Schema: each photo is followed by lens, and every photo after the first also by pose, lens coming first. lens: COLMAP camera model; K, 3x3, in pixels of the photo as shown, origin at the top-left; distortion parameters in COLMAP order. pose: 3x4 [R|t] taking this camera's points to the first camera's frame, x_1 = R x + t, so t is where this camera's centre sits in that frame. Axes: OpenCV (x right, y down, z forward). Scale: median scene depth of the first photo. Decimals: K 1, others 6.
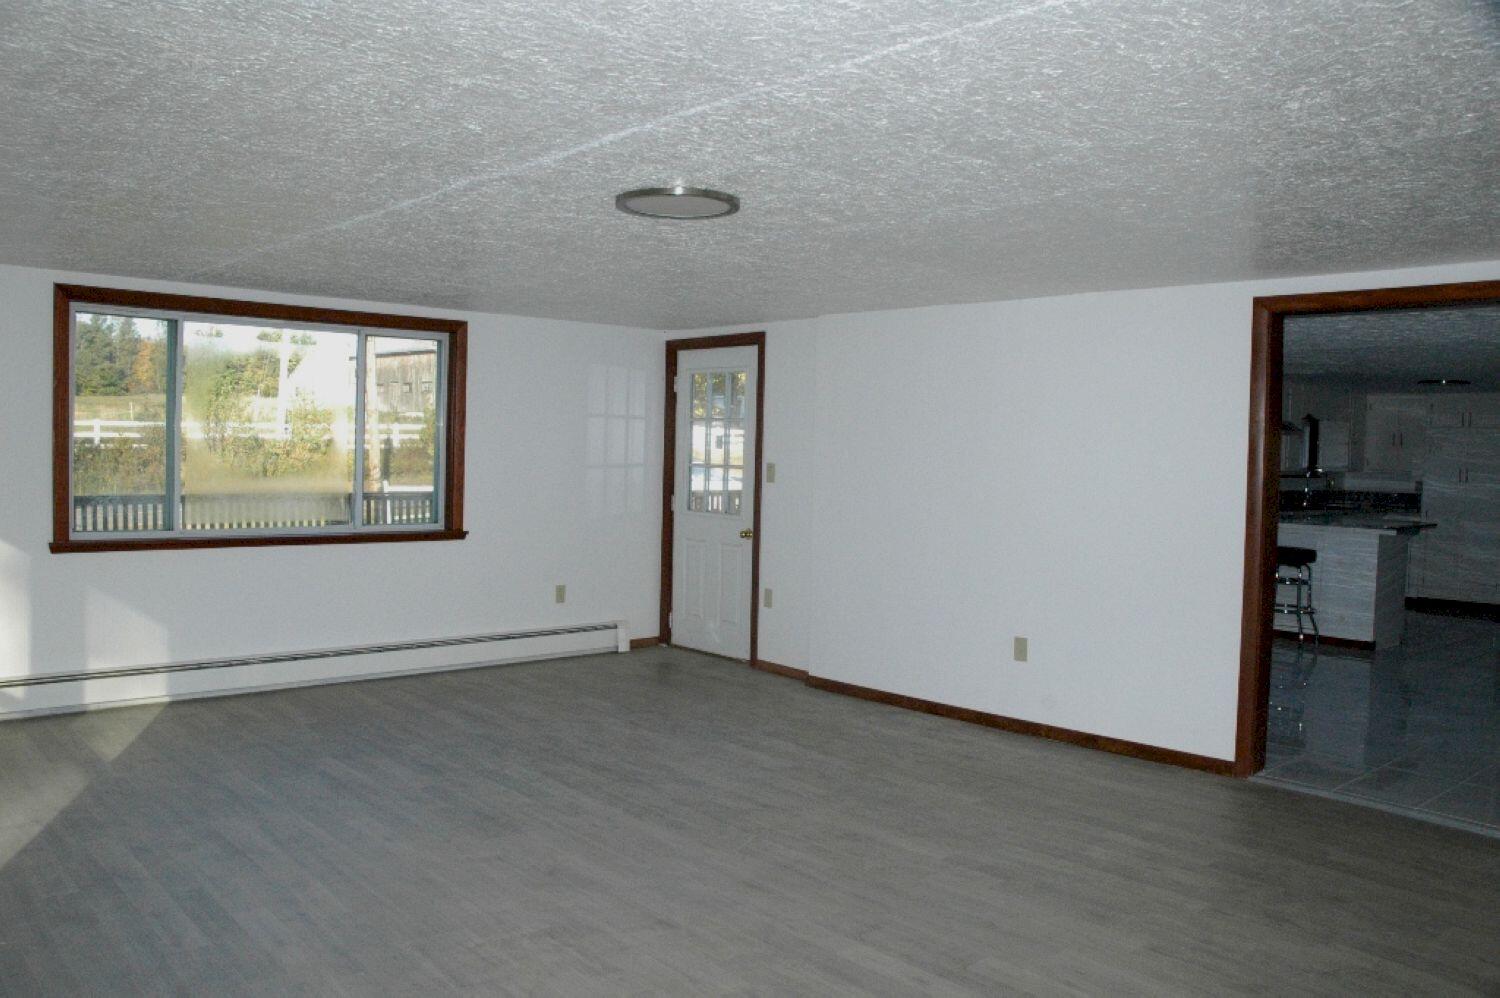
lens RADIAL K [[1201.1, 0, 767.3], [0, 1201.1, 458.8], [0, 0, 1]] dist [-0.101311, 0.060066]
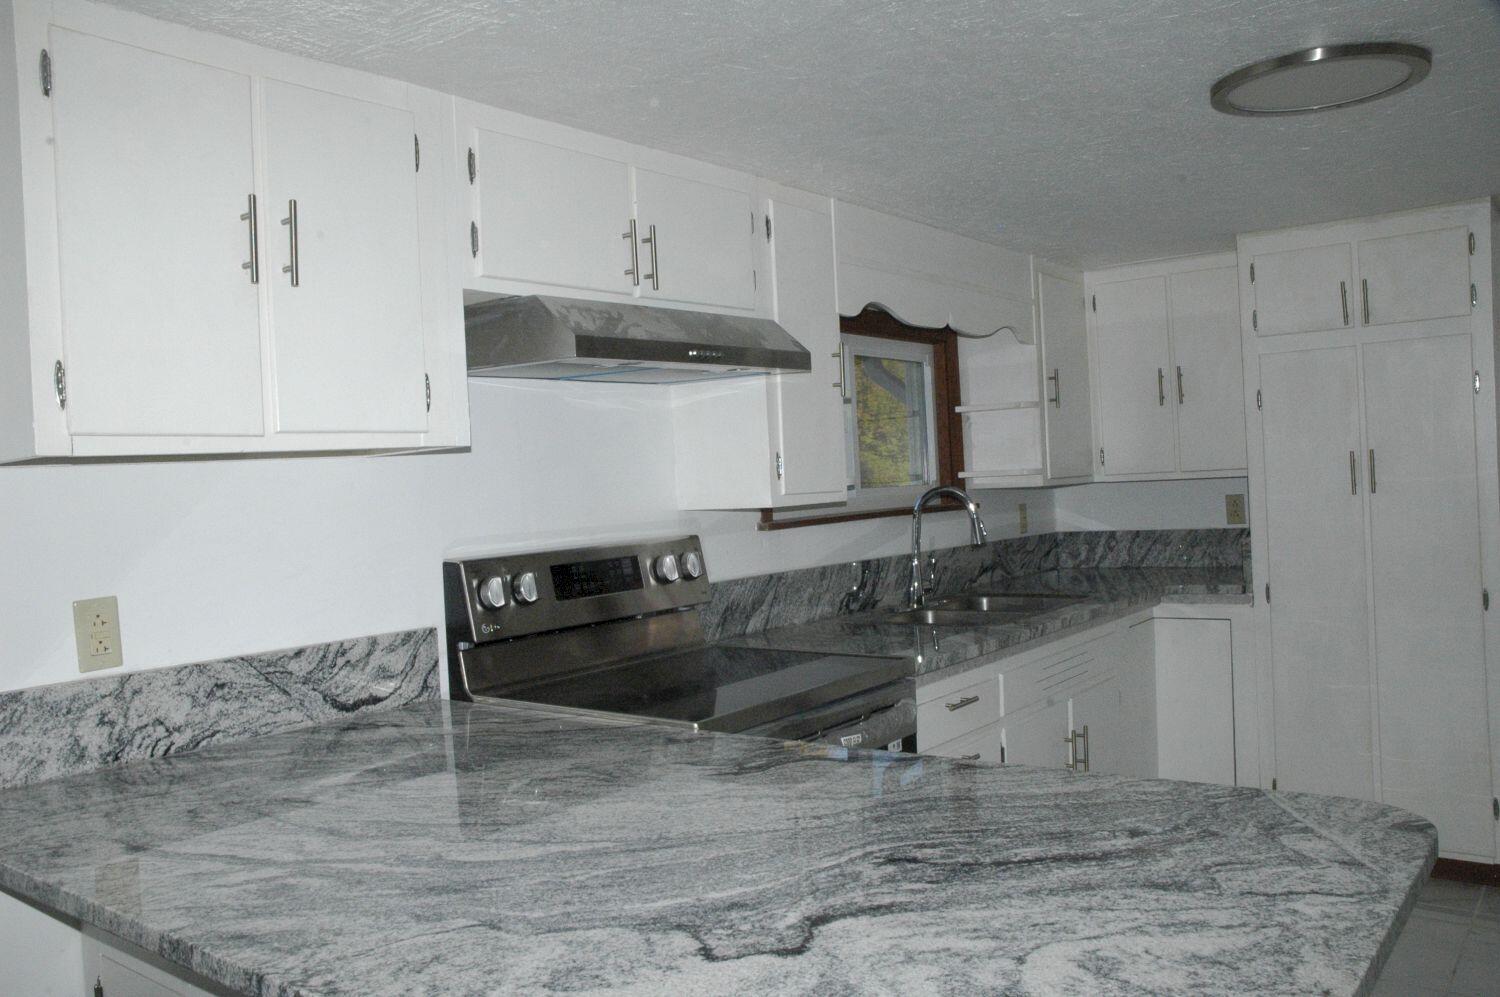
lens RADIAL K [[1201.1, 0, 715.0], [0, 1201.1, 509.0], [0, 0, 1]] dist [-0.101311, 0.060066]
pose [[0.990725, -0.084005, 0.106808, 0.385226], [0.082417, 0.996413, 0.019204, 0.003233], [-0.108039, -0.010223, 0.994094, 0.708772]]
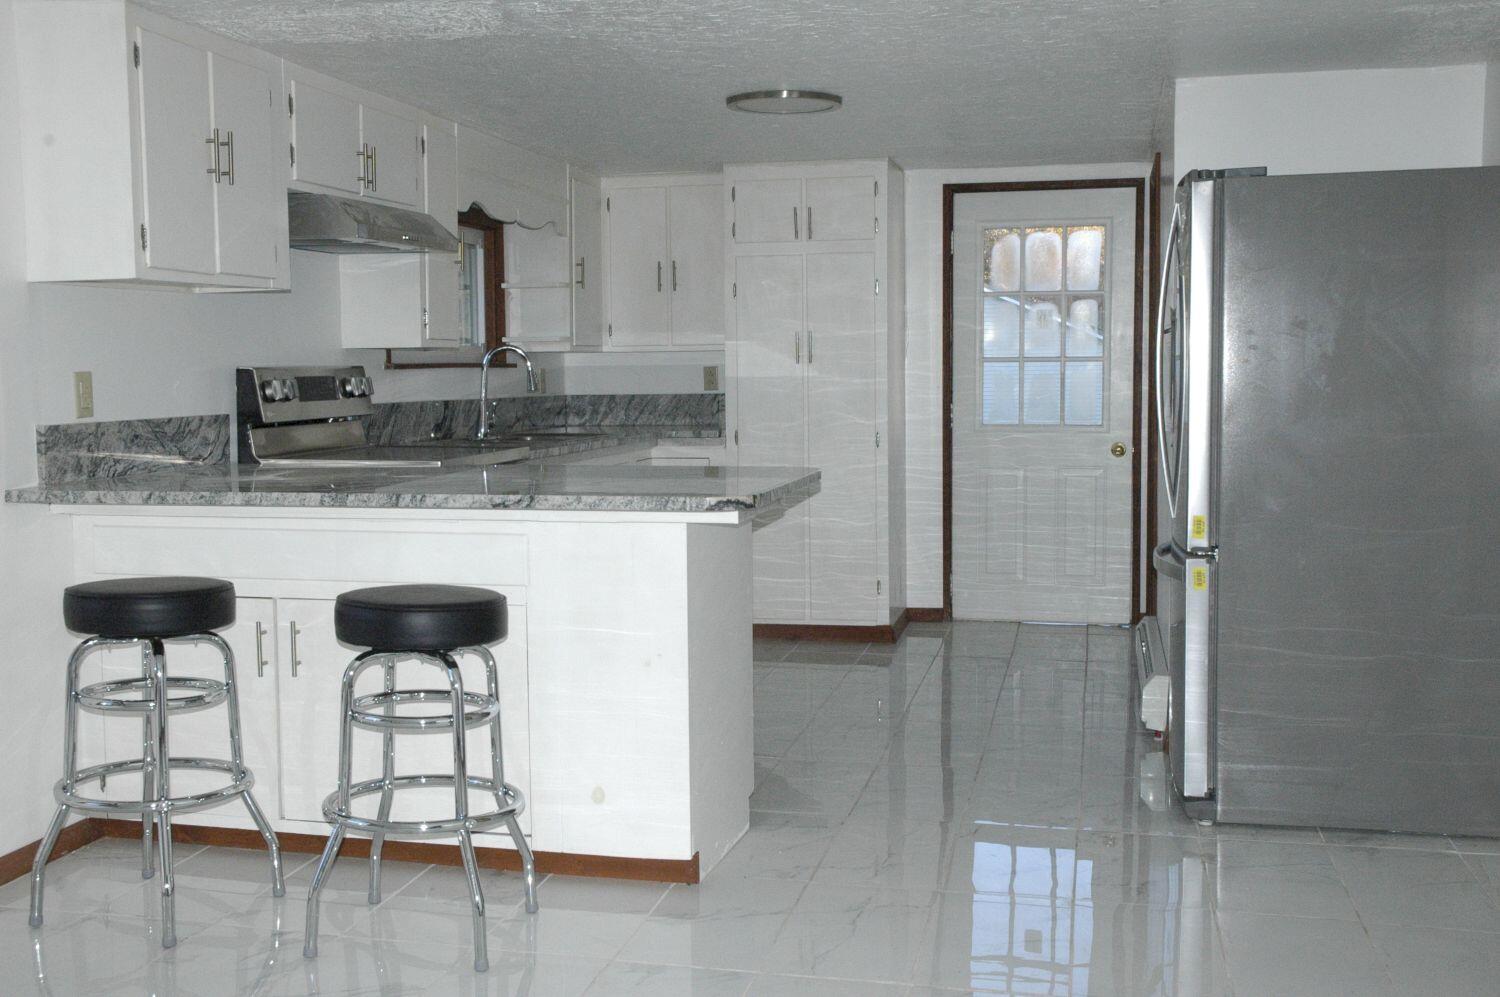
lens RADIAL K [[1668.4, 0, 694.7], [0, 1668.4, 511.2], [0, 0, 1]] dist [-0.021949, 0.000000]
pose [[0.855605, -0.086623, 0.510330, 0.228990], [0.043775, 0.994475, 0.095411, 0.014000], [-0.515775, -0.059294, 0.854670, 0.480064]]
